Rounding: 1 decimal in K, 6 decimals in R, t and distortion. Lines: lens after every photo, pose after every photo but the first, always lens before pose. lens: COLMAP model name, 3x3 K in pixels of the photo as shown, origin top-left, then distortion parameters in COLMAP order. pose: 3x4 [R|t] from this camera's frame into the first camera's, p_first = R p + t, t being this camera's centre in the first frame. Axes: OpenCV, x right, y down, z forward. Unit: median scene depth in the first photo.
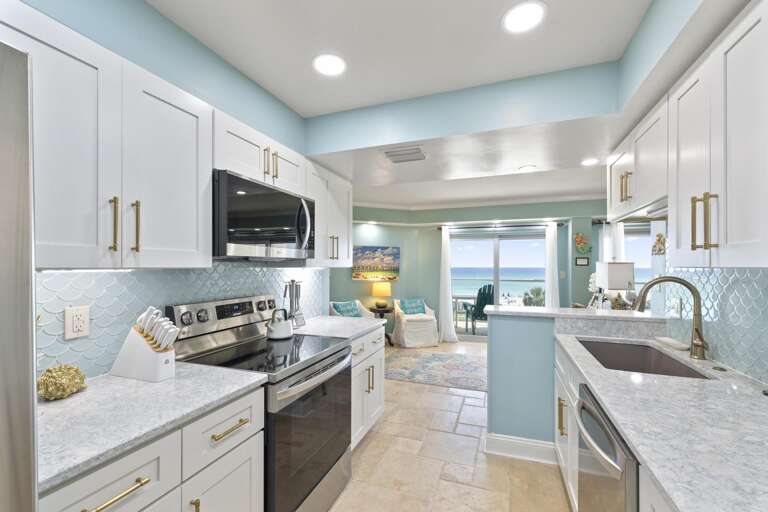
lens RADIAL K [[325.8, 0, 382.9], [0, 325.8, 264.4], [0, 0, 1]] dist [0.000812, 0.000143]
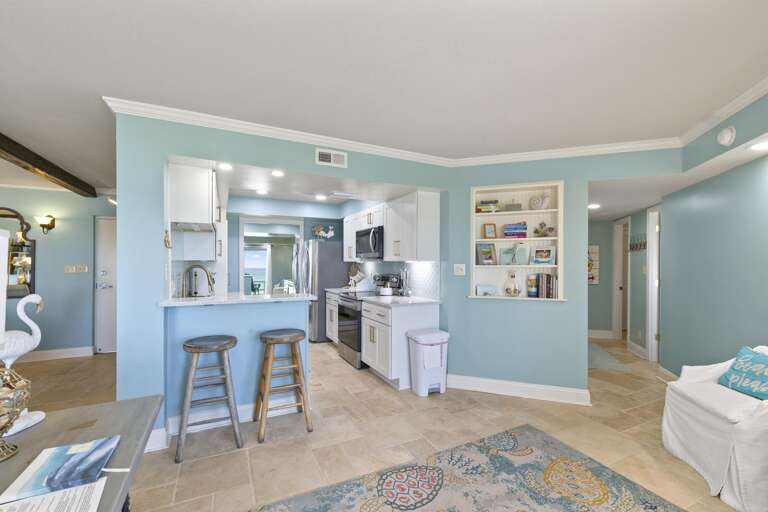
lens RADIAL K [[325.8, 0, 382.9], [0, 325.8, 264.4], [0, 0, 1]] dist [0.000812, 0.000143]
pose [[-0.683240, 0.002619, -0.730189, 0.437342], [0.001094, 0.999996, 0.002563, 0.009500], [0.730193, 0.000953, -0.683241, 0.874984]]
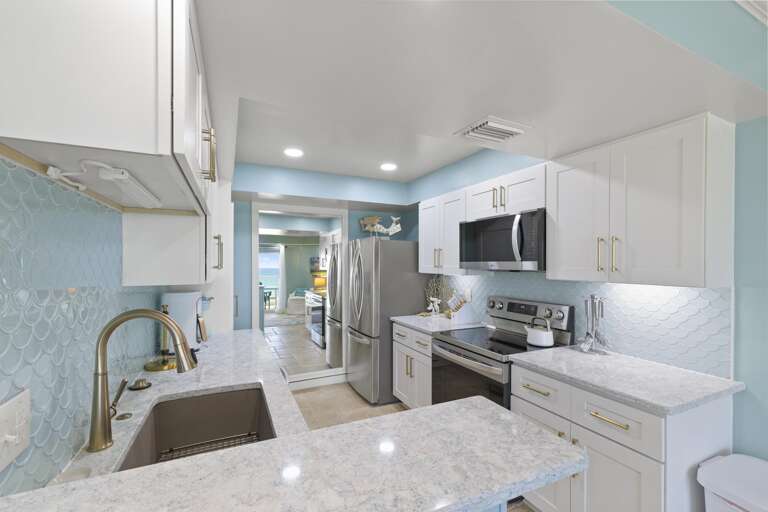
lens RADIAL K [[325.8, 0, 382.9], [0, 325.8, 264.4], [0, 0, 1]] dist [0.000812, 0.000143]
pose [[-0.692867, 0.000160, -0.721065, 0.290828], [-0.000931, 0.999999, 0.001116, -0.012713], [0.721064, 0.001444, -0.692867, 0.499155]]
